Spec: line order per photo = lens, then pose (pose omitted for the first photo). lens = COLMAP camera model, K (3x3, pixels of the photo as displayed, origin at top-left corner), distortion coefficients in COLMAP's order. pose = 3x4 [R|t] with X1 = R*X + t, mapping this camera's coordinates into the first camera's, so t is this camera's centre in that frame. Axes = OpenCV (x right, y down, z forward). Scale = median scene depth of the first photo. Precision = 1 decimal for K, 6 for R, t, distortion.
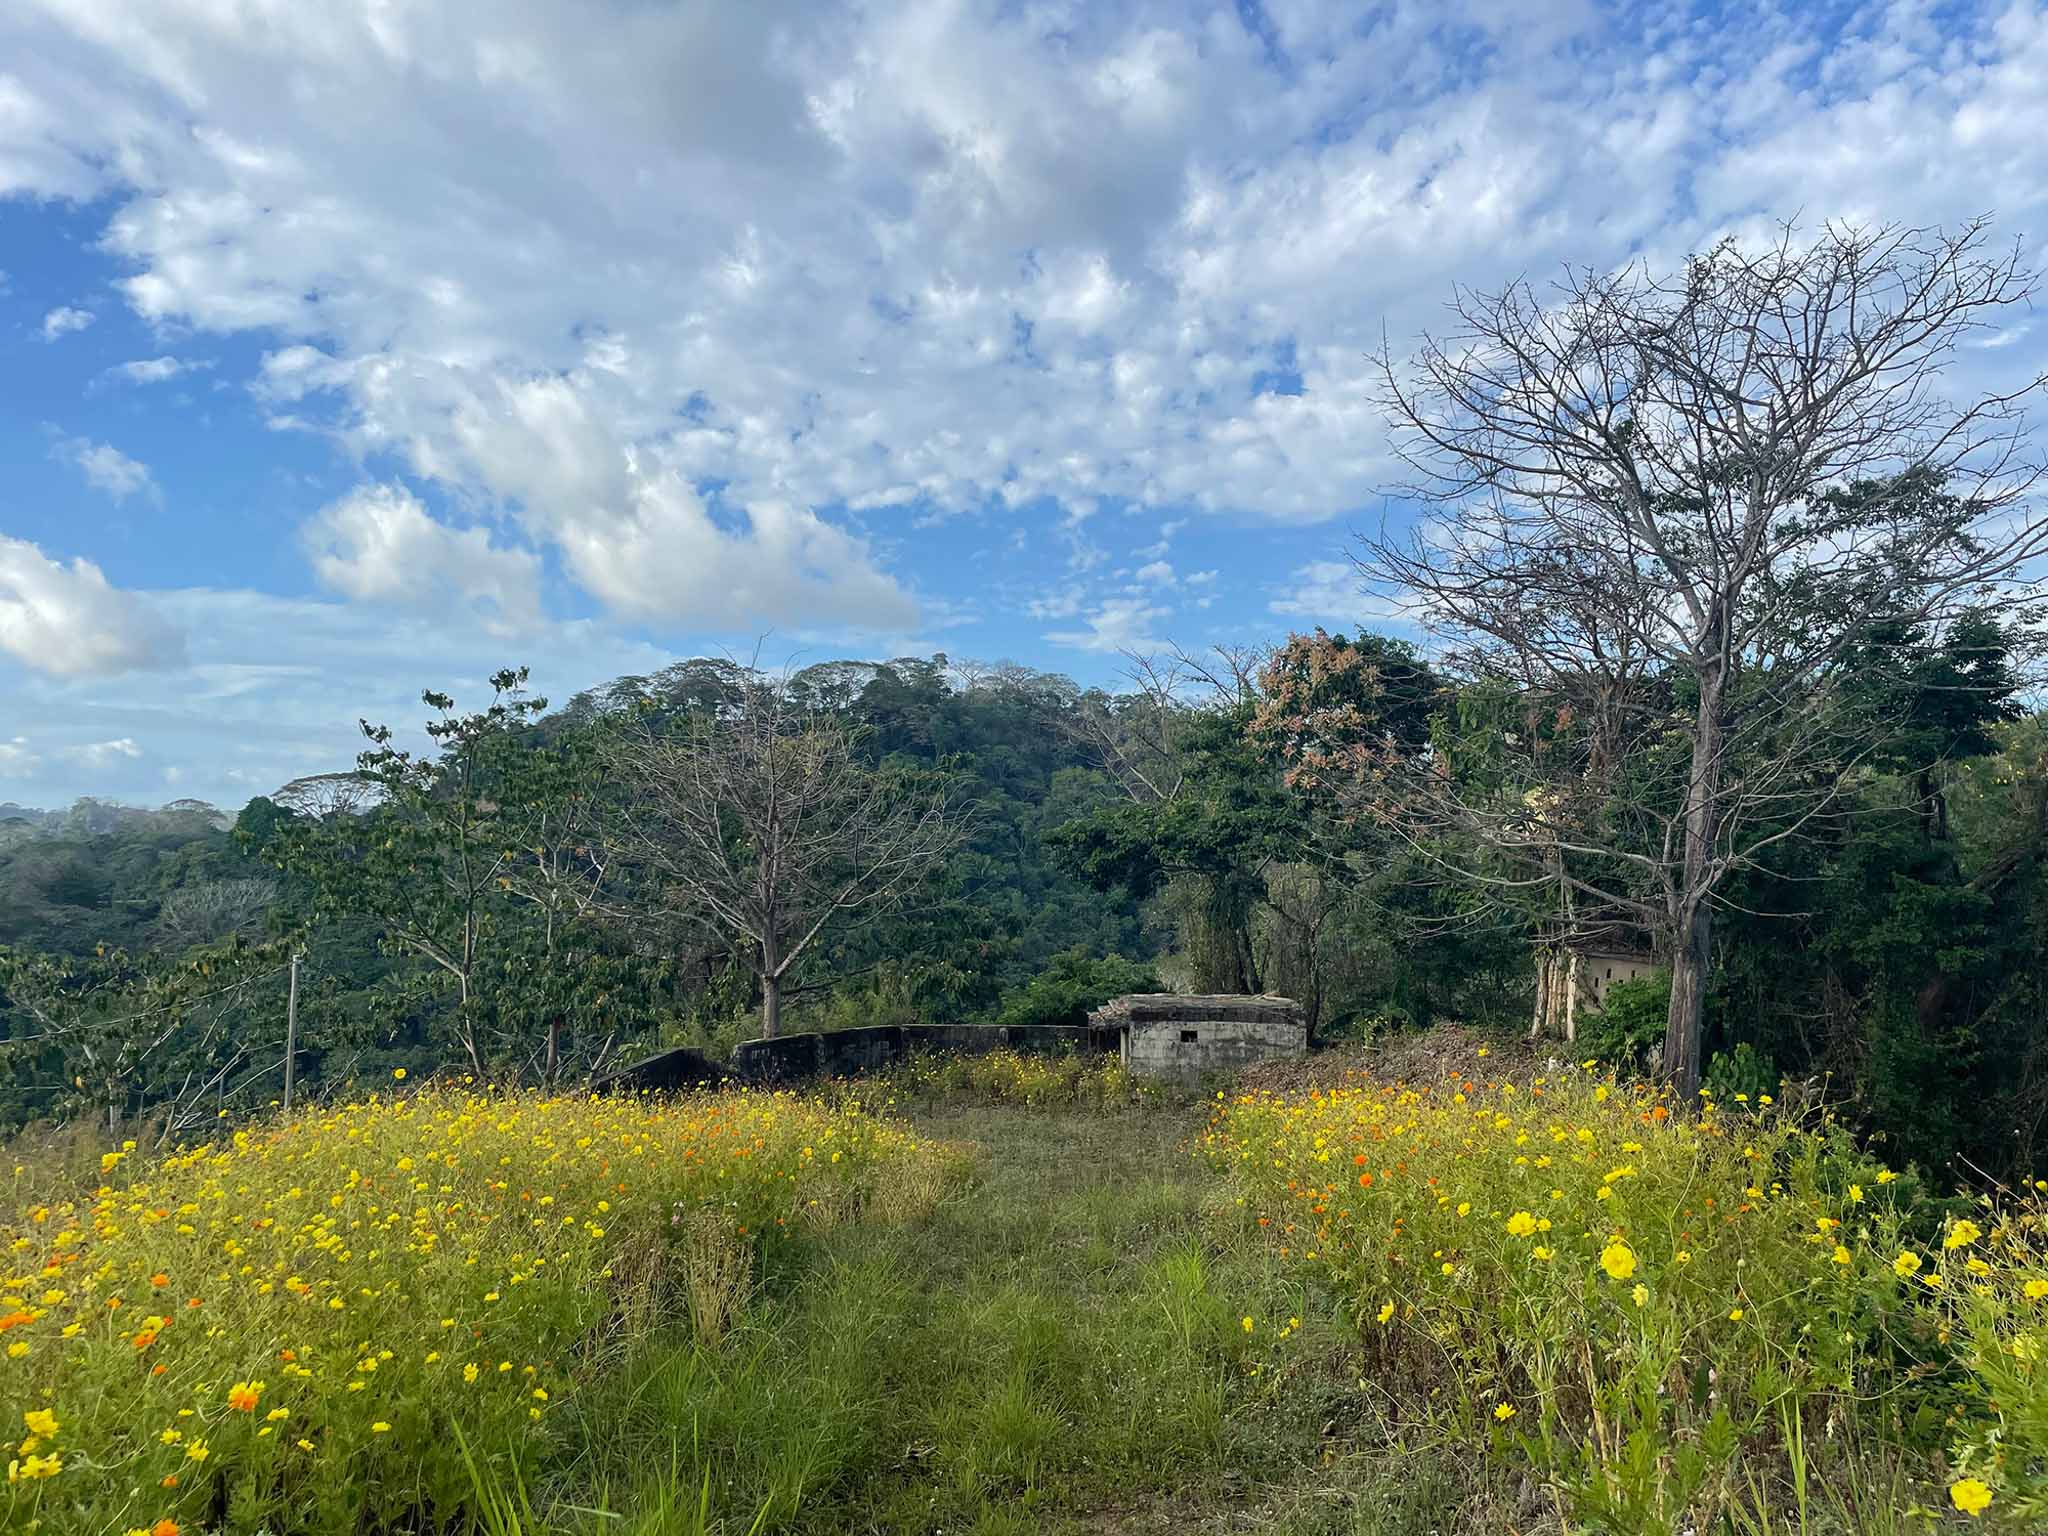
lens RADIAL K [[1546.9, 0, 1027.5], [0, 1546.9, 720.0], [0, 0, 1]] dist [0.045729, -0.049642]
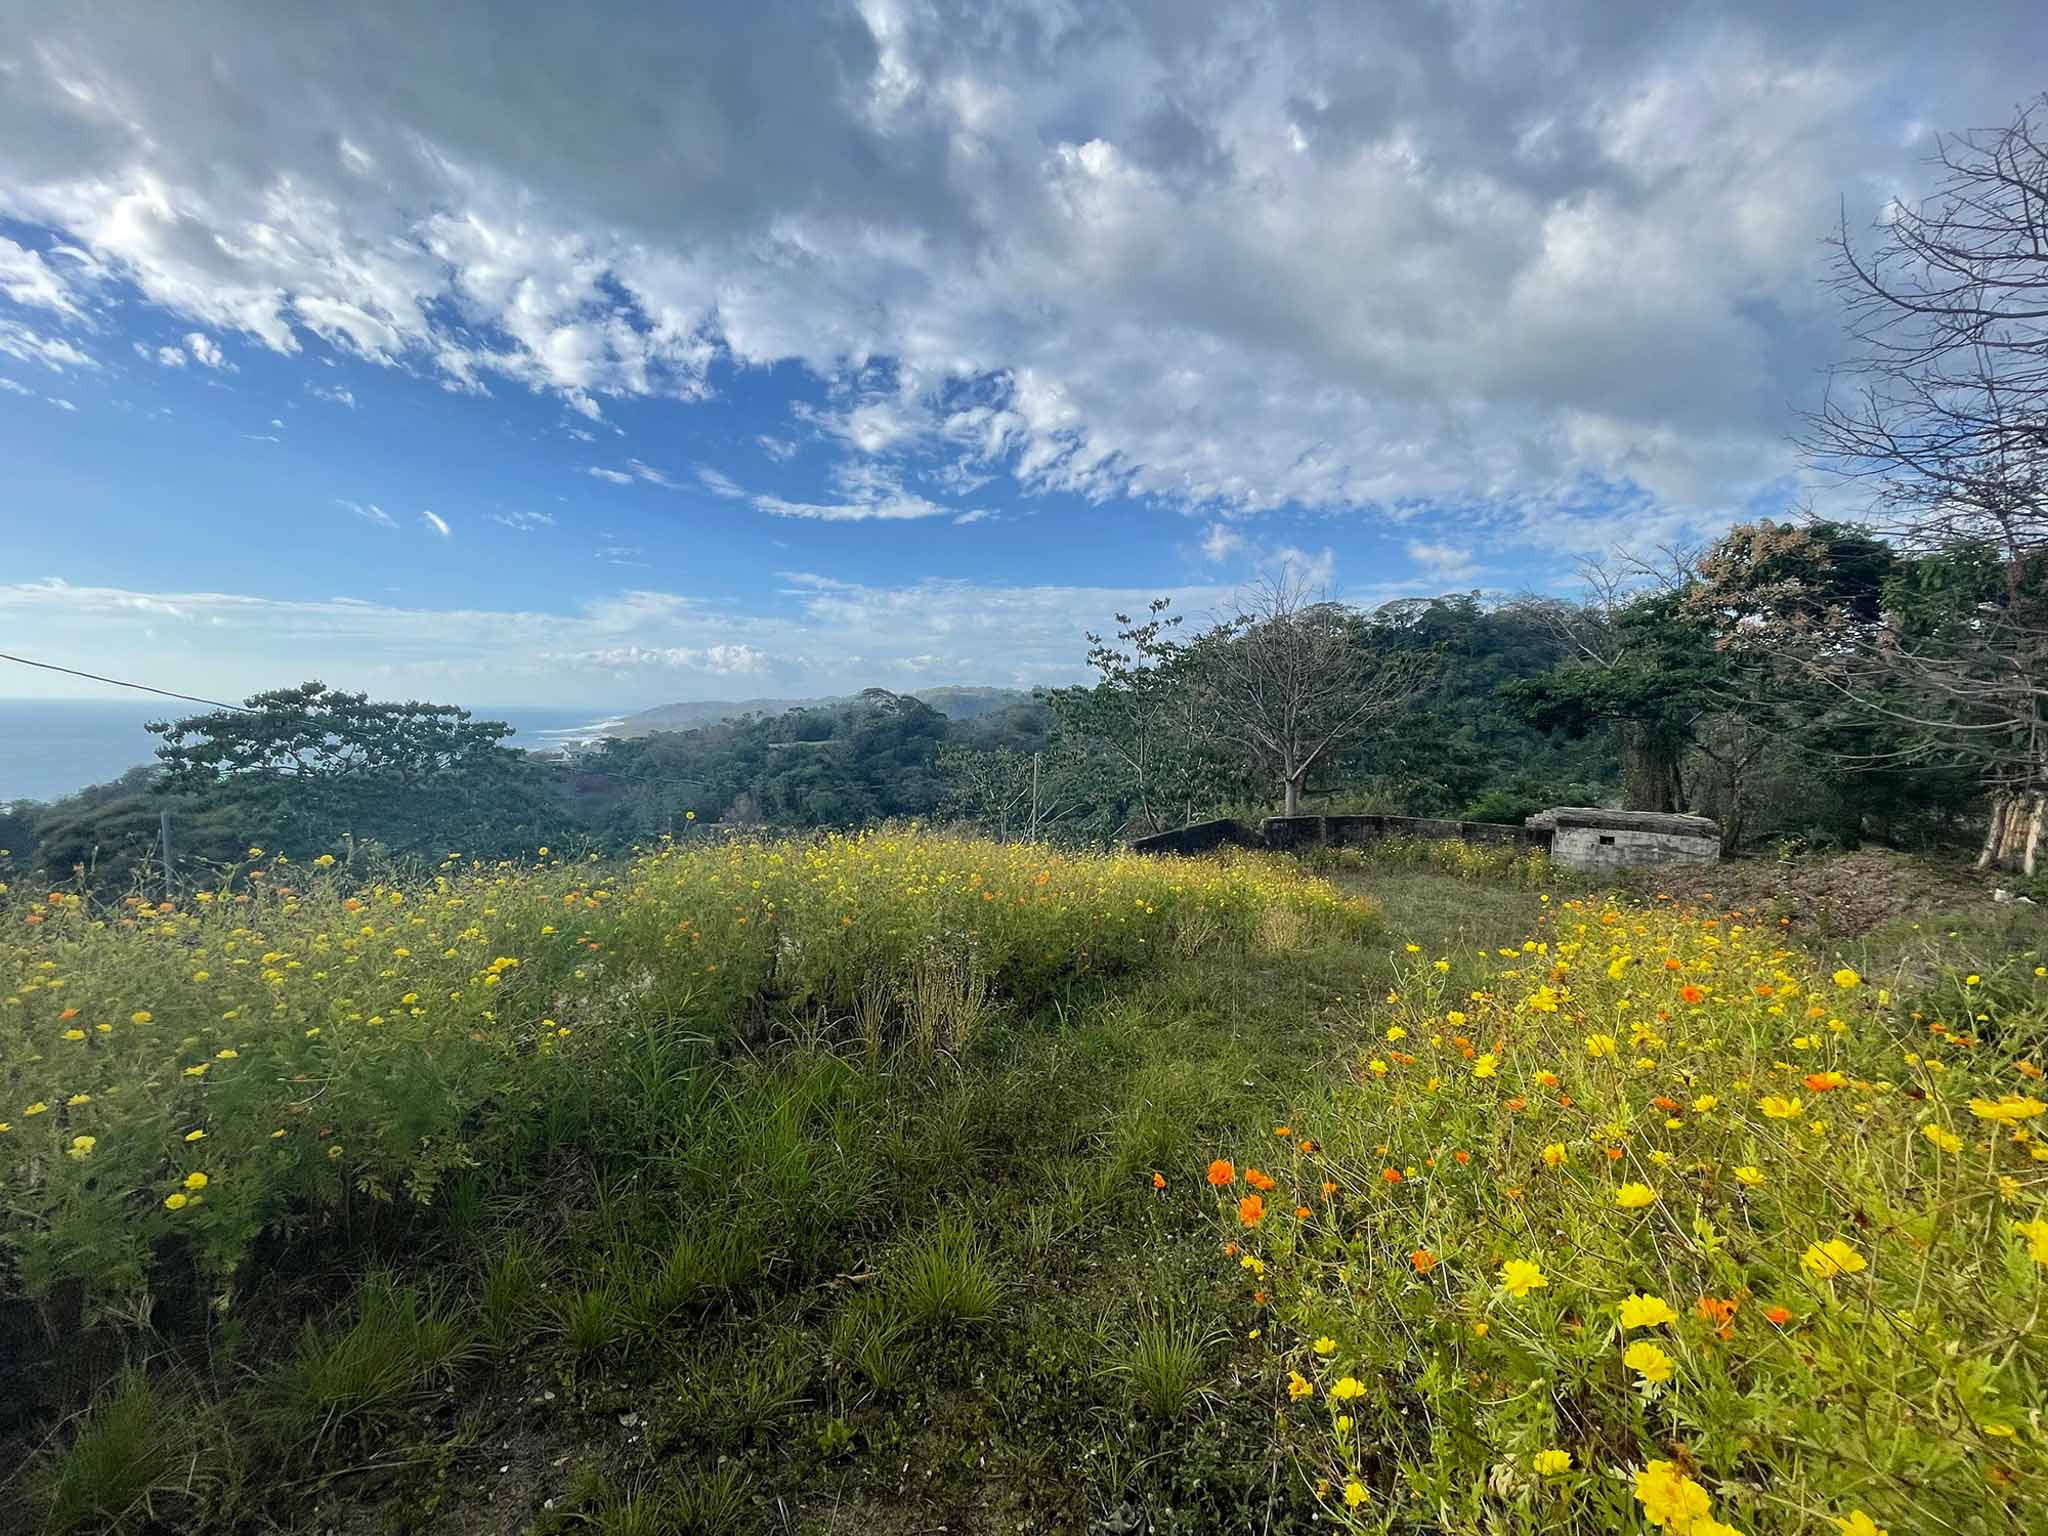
lens RADIAL K [[824.4, 0, 1020.9], [0, 824.4, 763.0], [0, 0, 1]] dist [-0.006922, 0.001305]
pose [[0.846641, 0.043375, -0.530394, 0.046978], [0.034576, 0.990083, 0.136161, 0.022963], [0.531040, -0.133618, 0.836745, 0.140860]]
